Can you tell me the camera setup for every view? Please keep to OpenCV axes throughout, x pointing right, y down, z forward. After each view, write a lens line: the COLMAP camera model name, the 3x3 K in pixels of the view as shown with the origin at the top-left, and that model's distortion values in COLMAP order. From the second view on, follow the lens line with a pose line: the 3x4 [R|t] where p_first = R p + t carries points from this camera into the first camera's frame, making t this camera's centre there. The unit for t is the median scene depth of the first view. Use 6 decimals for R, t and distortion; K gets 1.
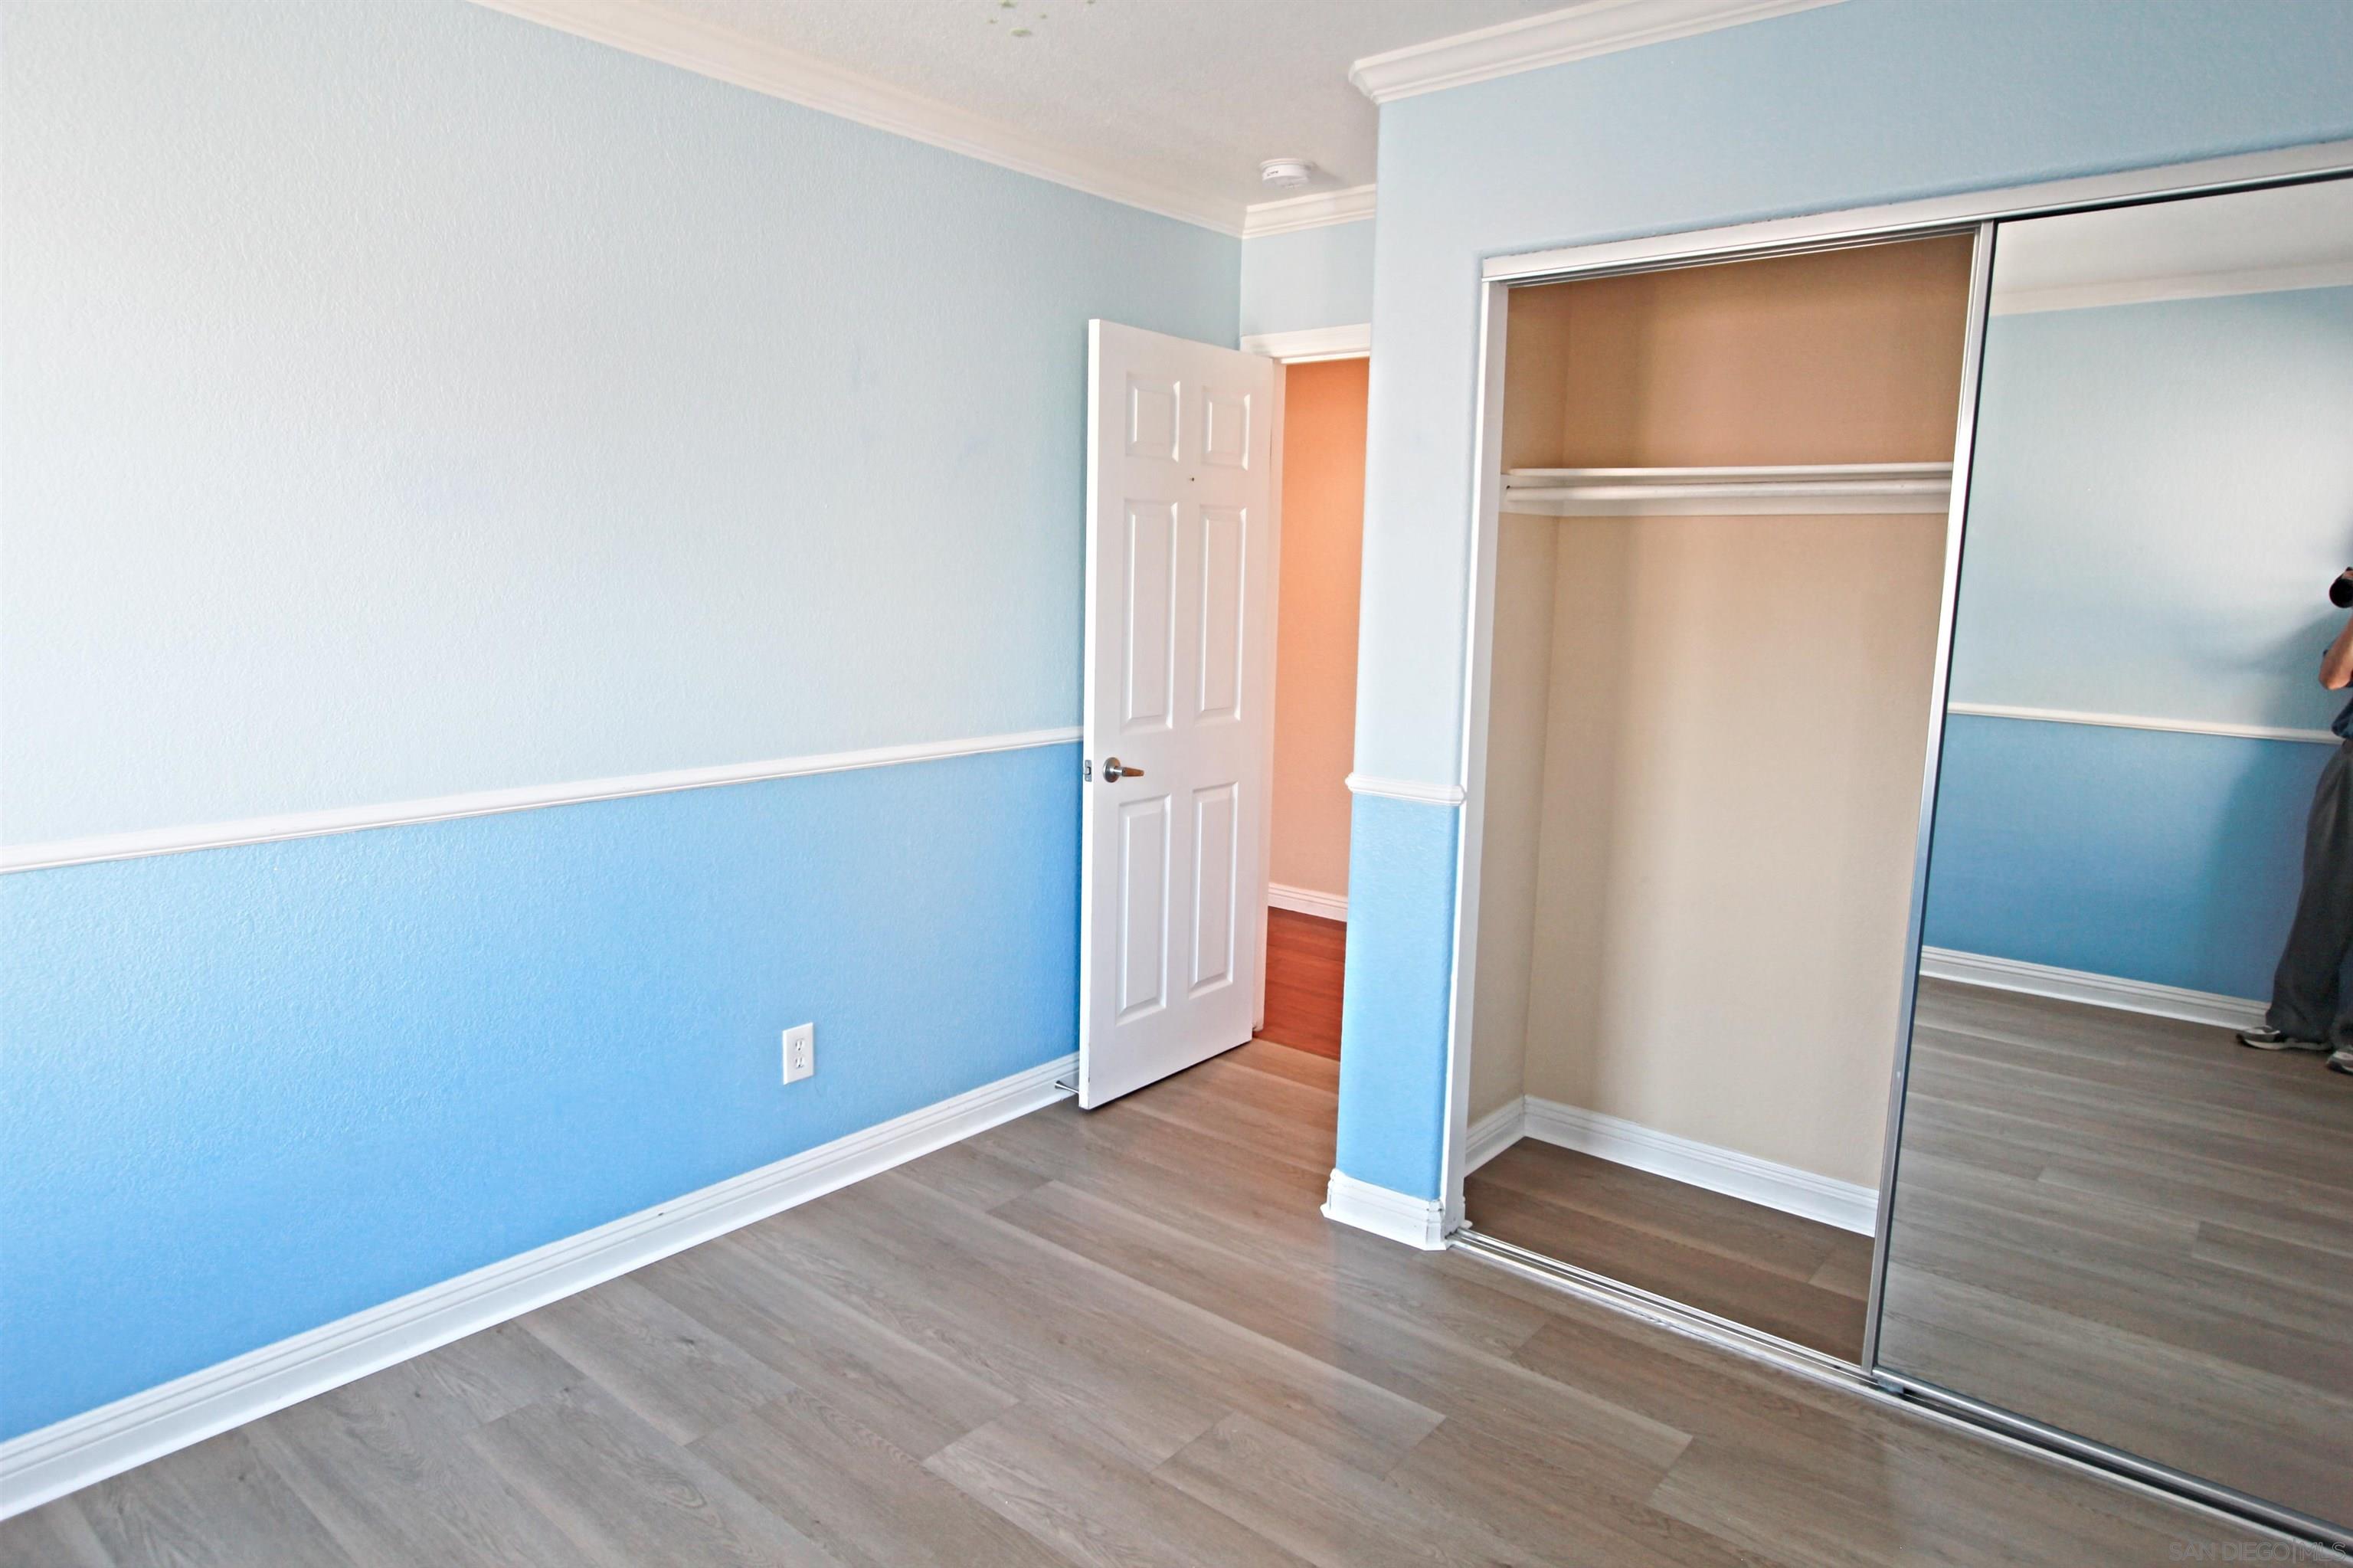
lens RADIAL K [[1411.7, 0, 1138.2], [0, 1411.7, 774.6], [0, 0, 1]] dist [-0.000823, 0.002169]
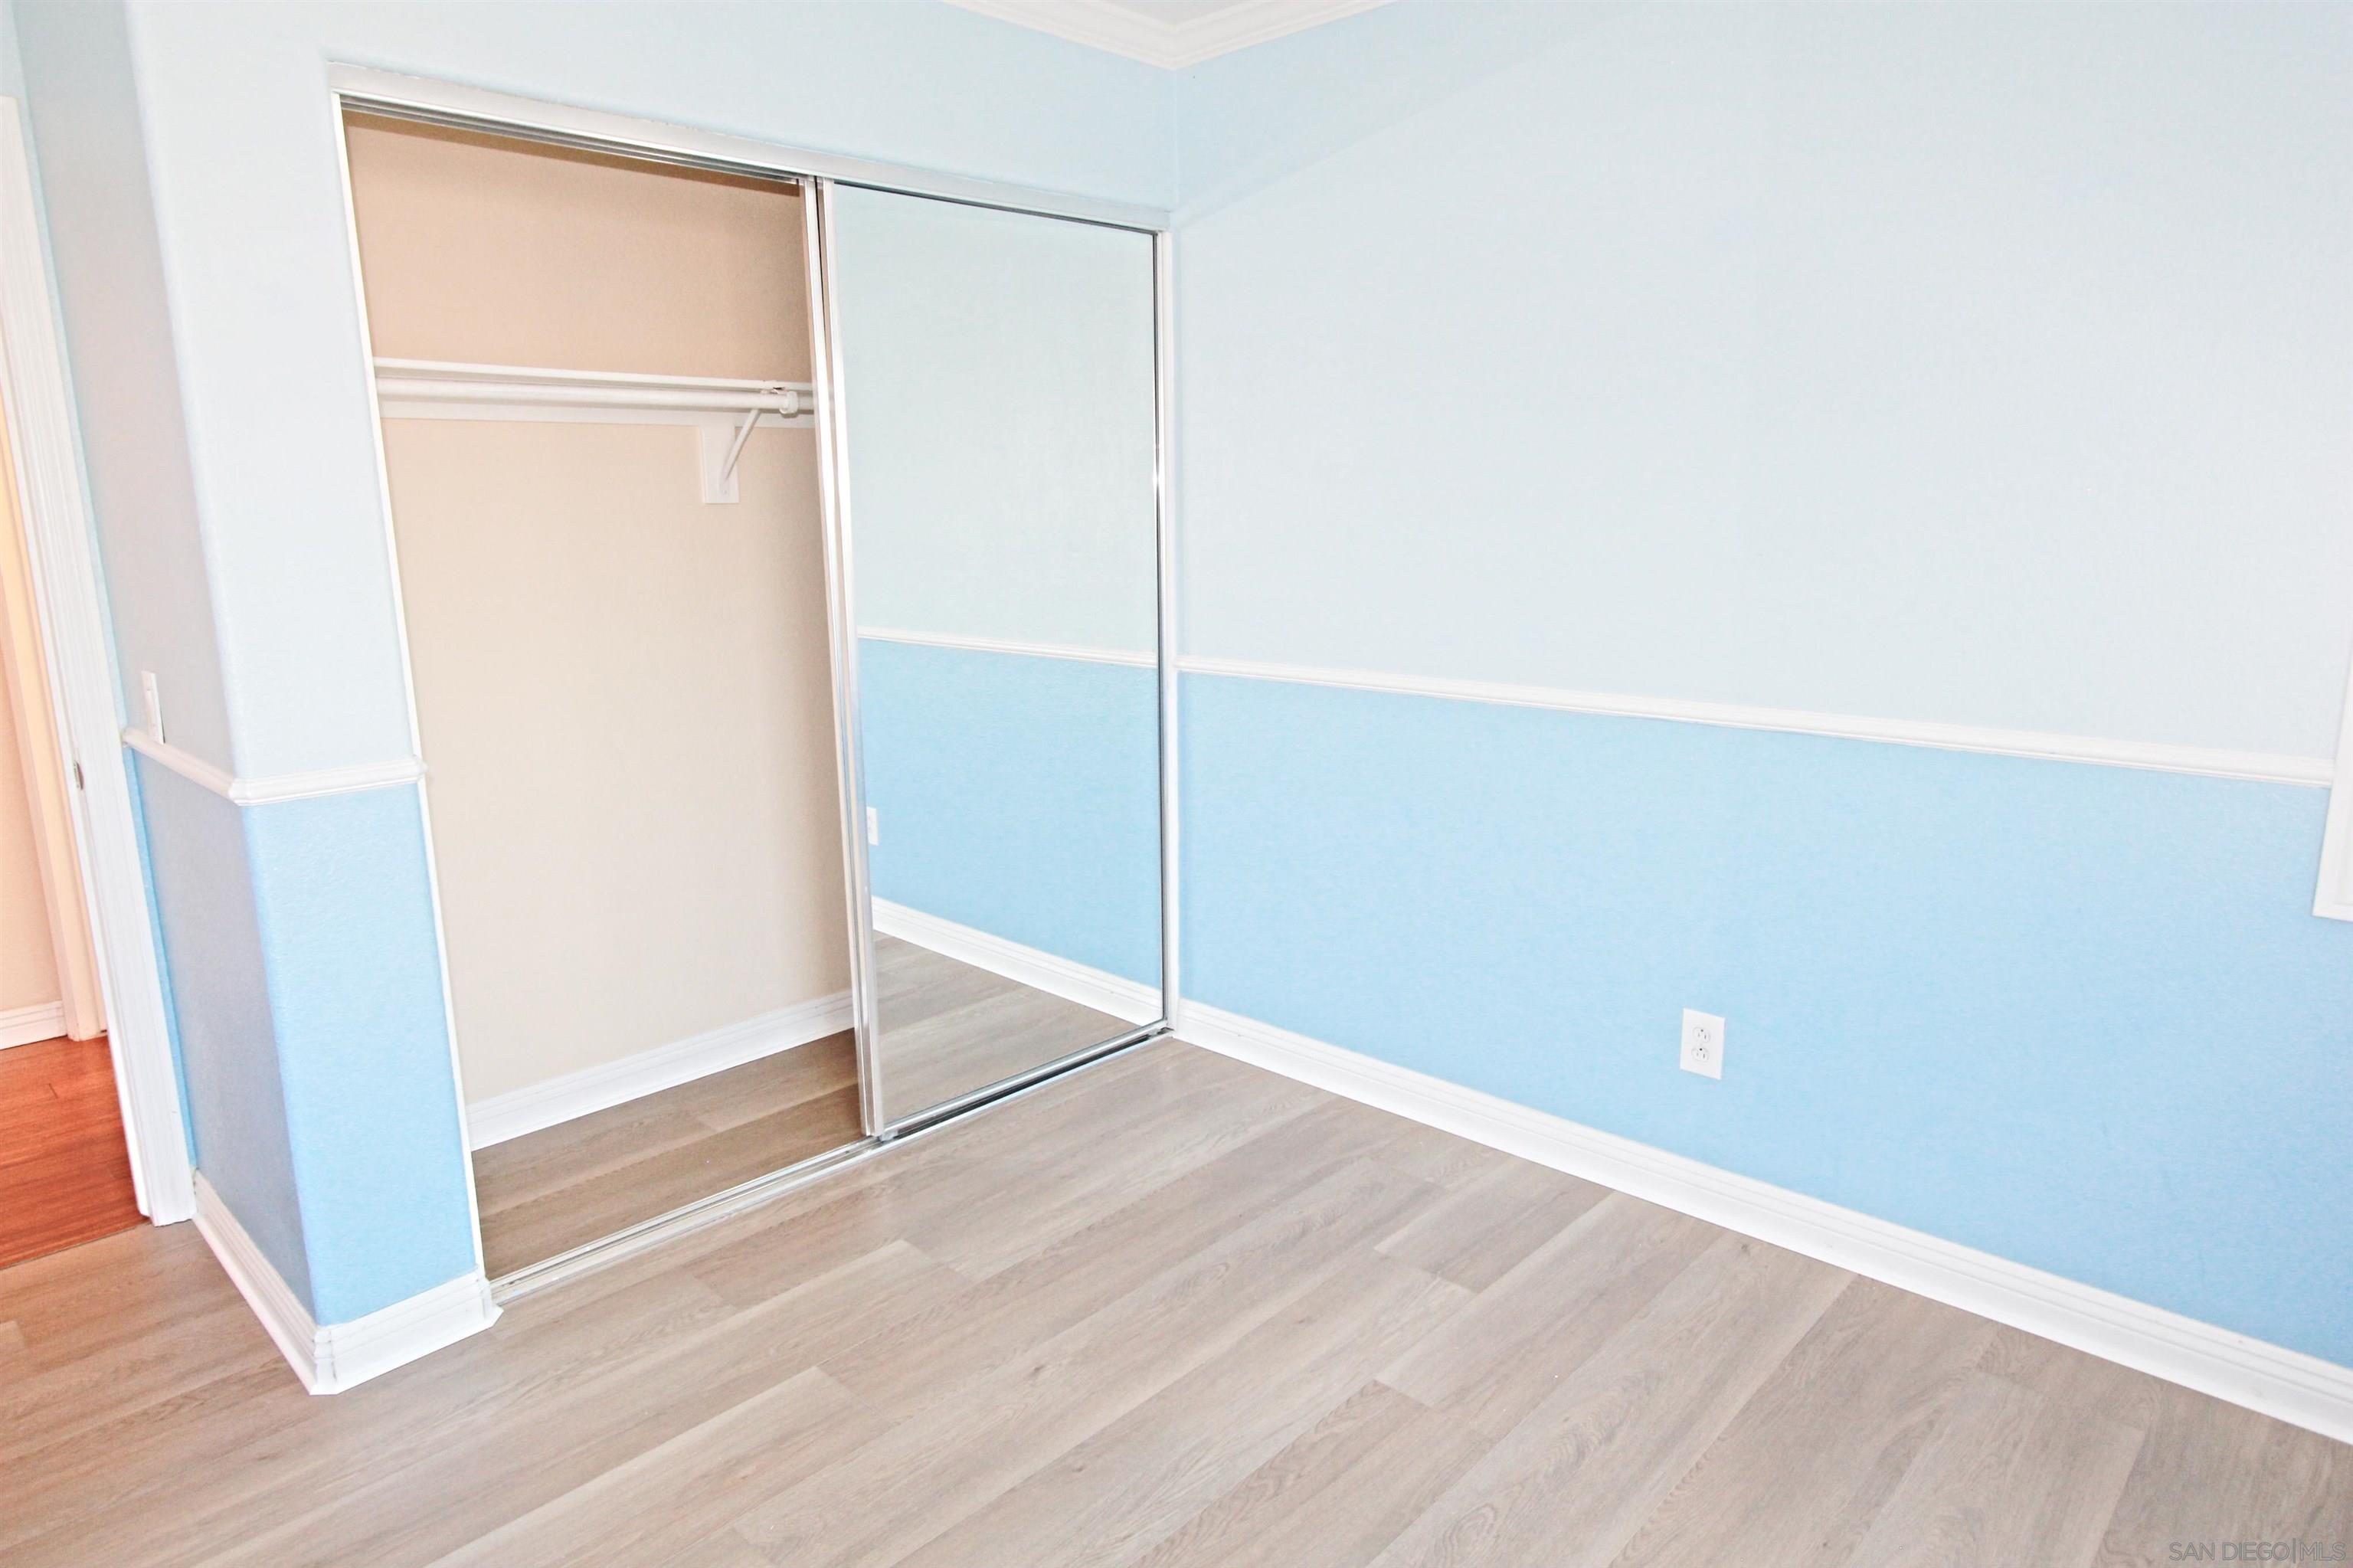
lens RADIAL K [[1411.7, 0, 1138.2], [0, 1411.7, 774.6], [0, 0, 1]] dist [-0.000823, 0.002169]
pose [[0.076277, -0.210339, 0.974648, -0.494524], [0.165030, 0.966677, 0.195703, -0.065801], [-0.983335, 0.145919, 0.108448, 0.507662]]
